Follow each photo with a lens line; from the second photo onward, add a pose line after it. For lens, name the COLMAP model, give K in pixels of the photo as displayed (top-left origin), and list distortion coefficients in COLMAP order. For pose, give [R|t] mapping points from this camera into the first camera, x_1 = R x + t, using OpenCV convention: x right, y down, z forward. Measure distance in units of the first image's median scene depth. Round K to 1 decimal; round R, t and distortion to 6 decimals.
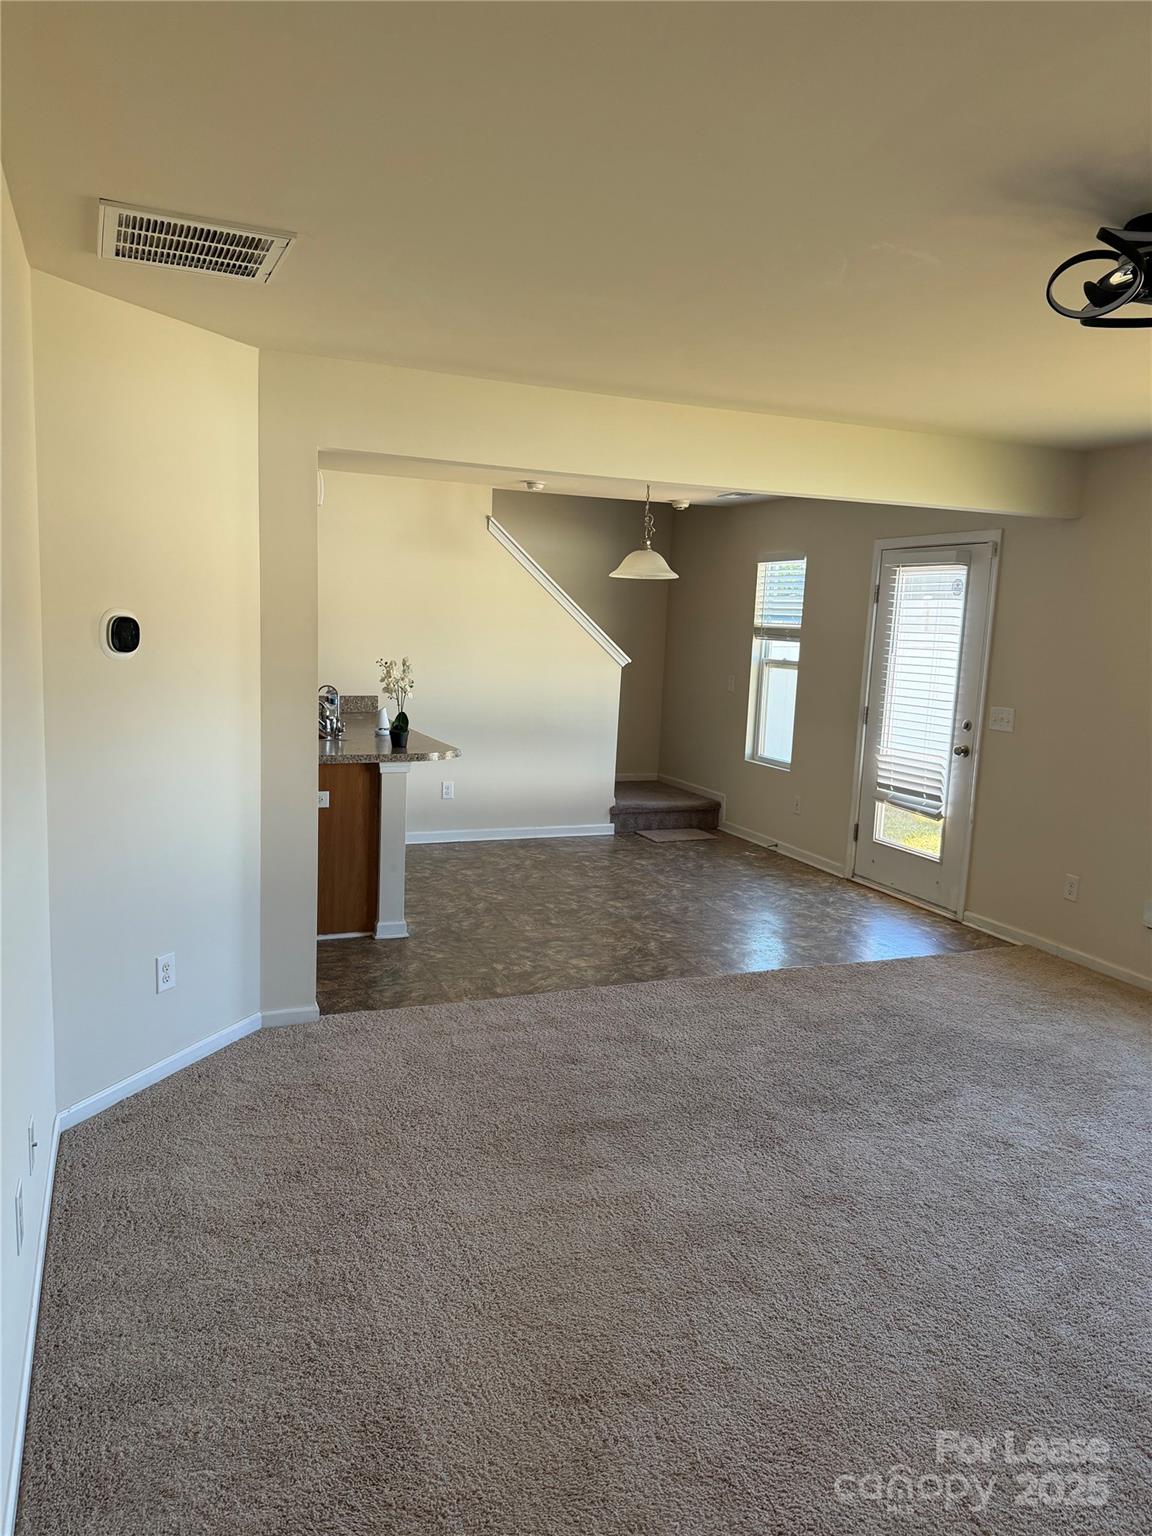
lens RADIAL K [[1075.4, 0, 569.4], [0, 1075.4, 773.7], [0, 0, 1]] dist [0.102797, -0.153030]
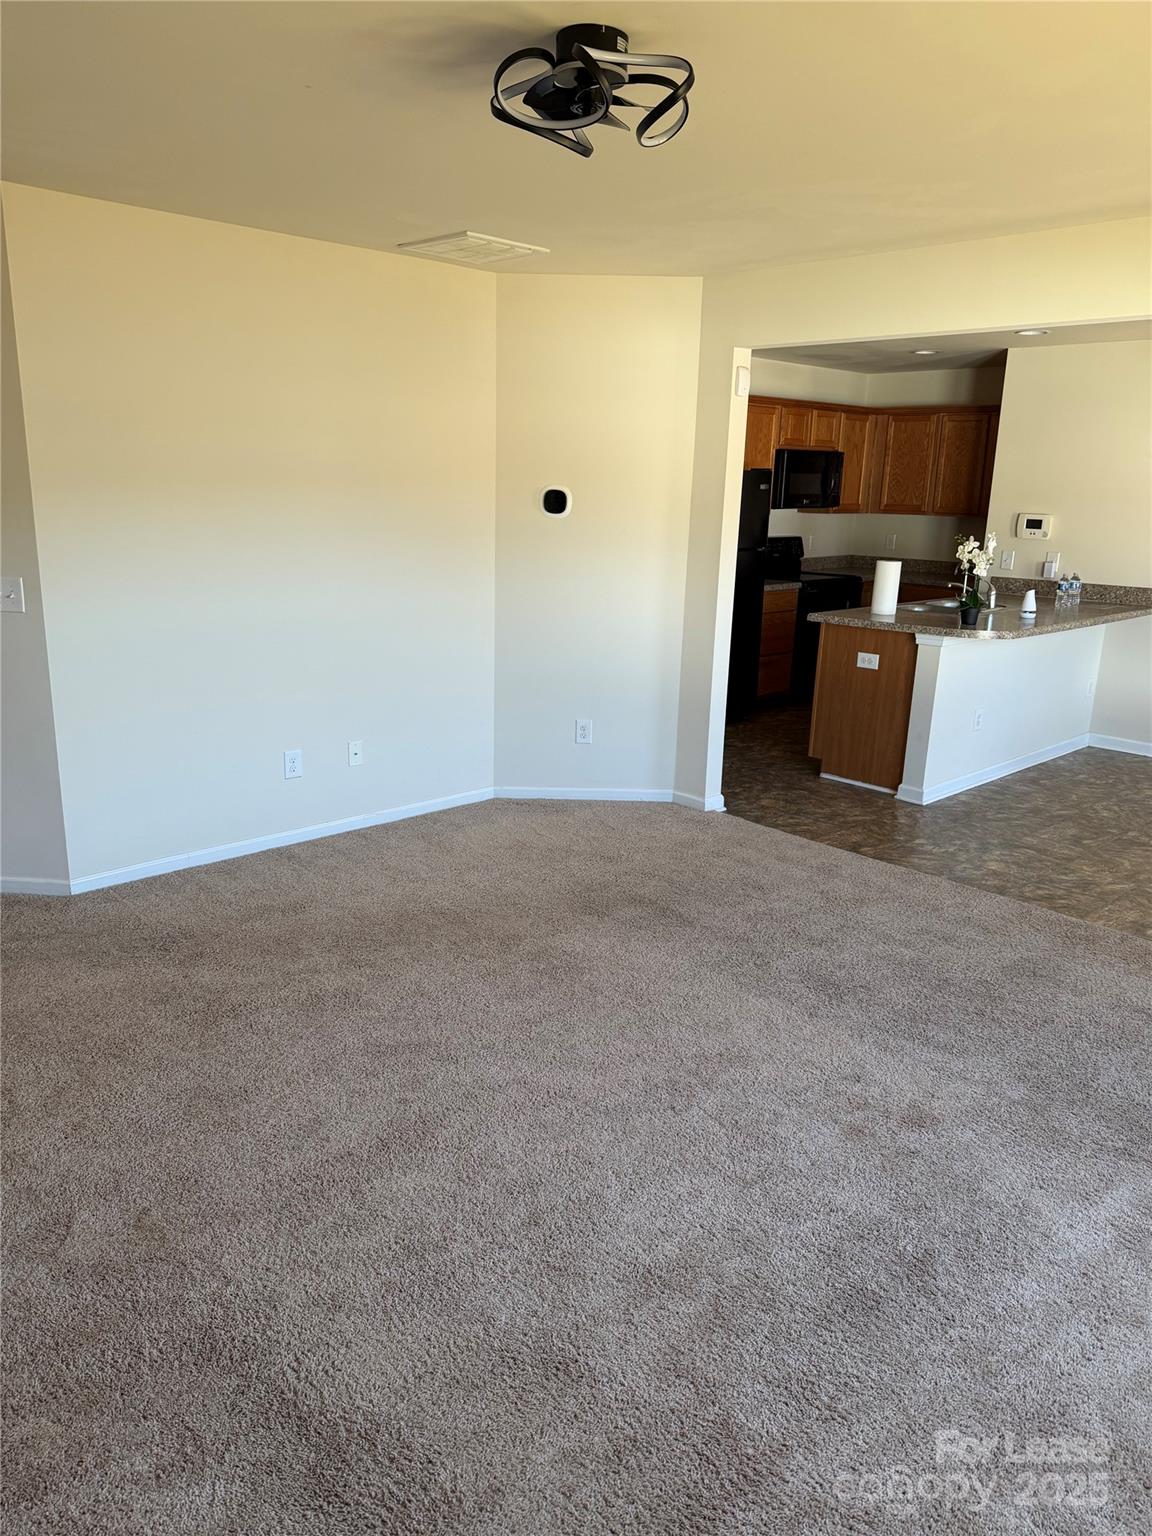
lens RADIAL K [[1075.4, 0, 569.4], [0, 1075.4, 773.7], [0, 0, 1]] dist [0.102797, -0.153030]
pose [[0.365423, 0.216592, -0.905292, 0.723225], [-0.145491, 0.973889, 0.174277, -0.013309], [0.919401, 0.068027, 0.387393, 0.295930]]
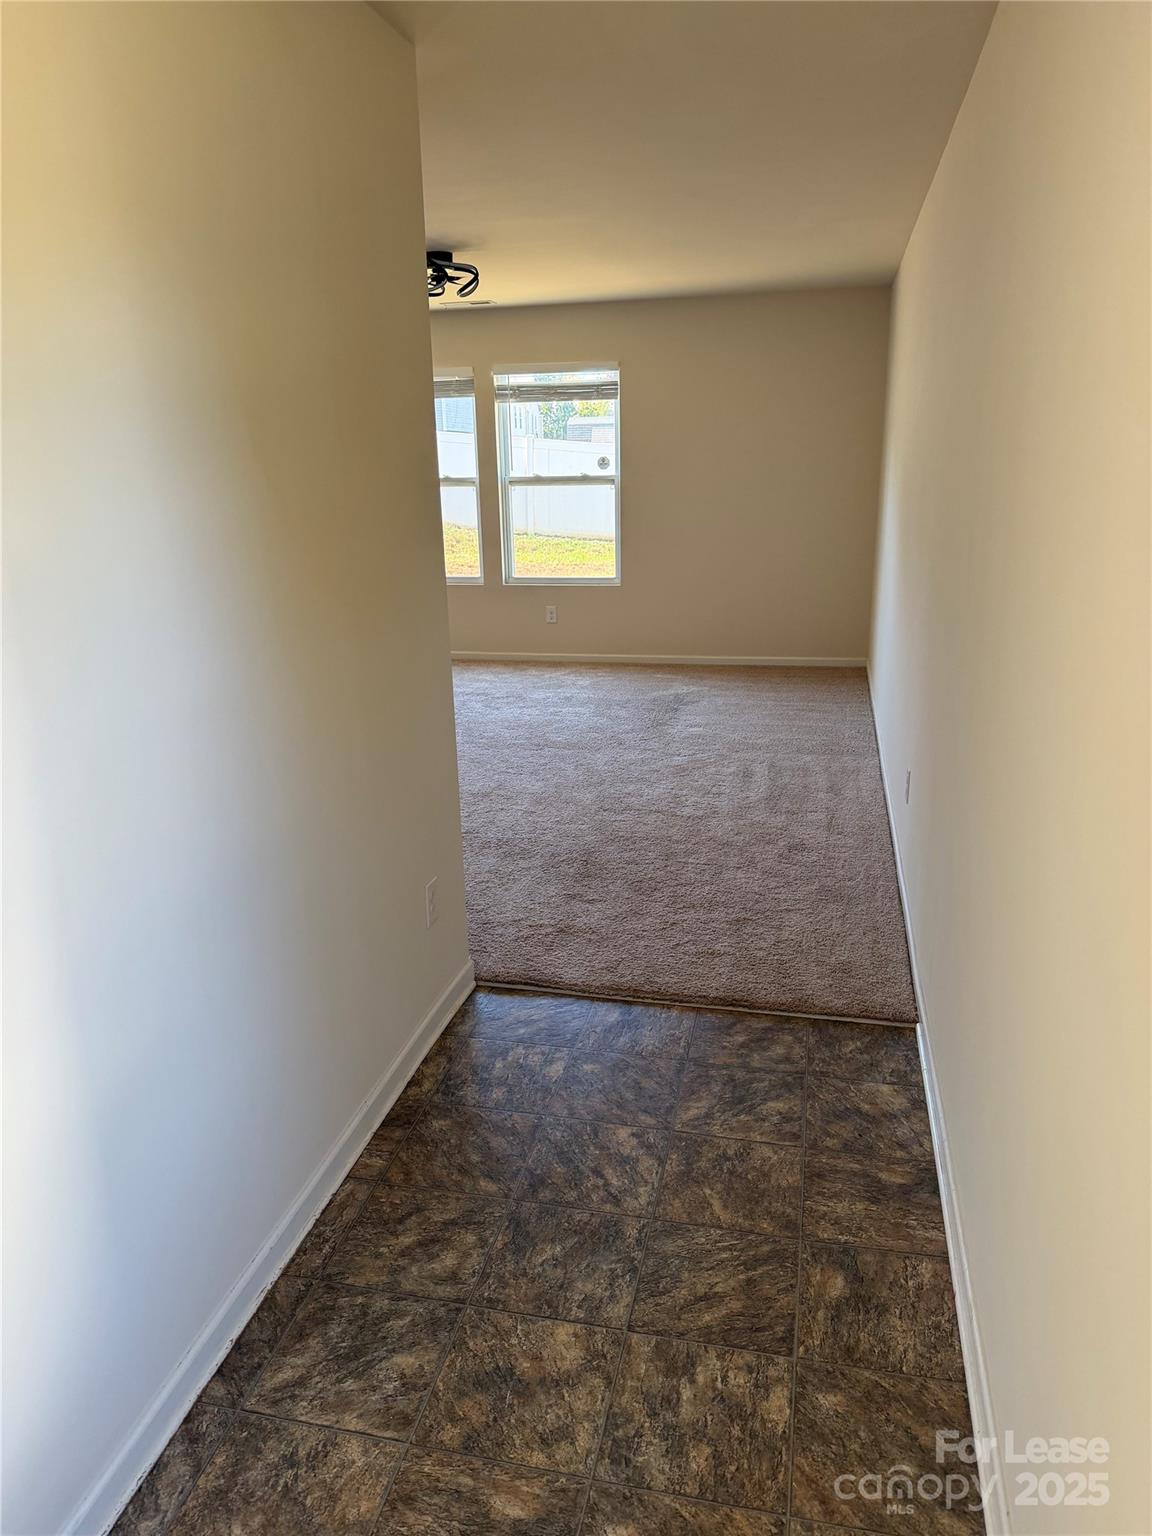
lens RADIAL K [[1075.4, 0, 569.4], [0, 1075.4, 773.7], [0, 0, 1]] dist [0.102797, -0.153030]
pose [[-0.819885, -0.188417, 0.540636, -0.166842], [0.068024, 0.905549, 0.418752, -0.174062], [-0.568473, 0.380105, -0.729629, 1.225216]]
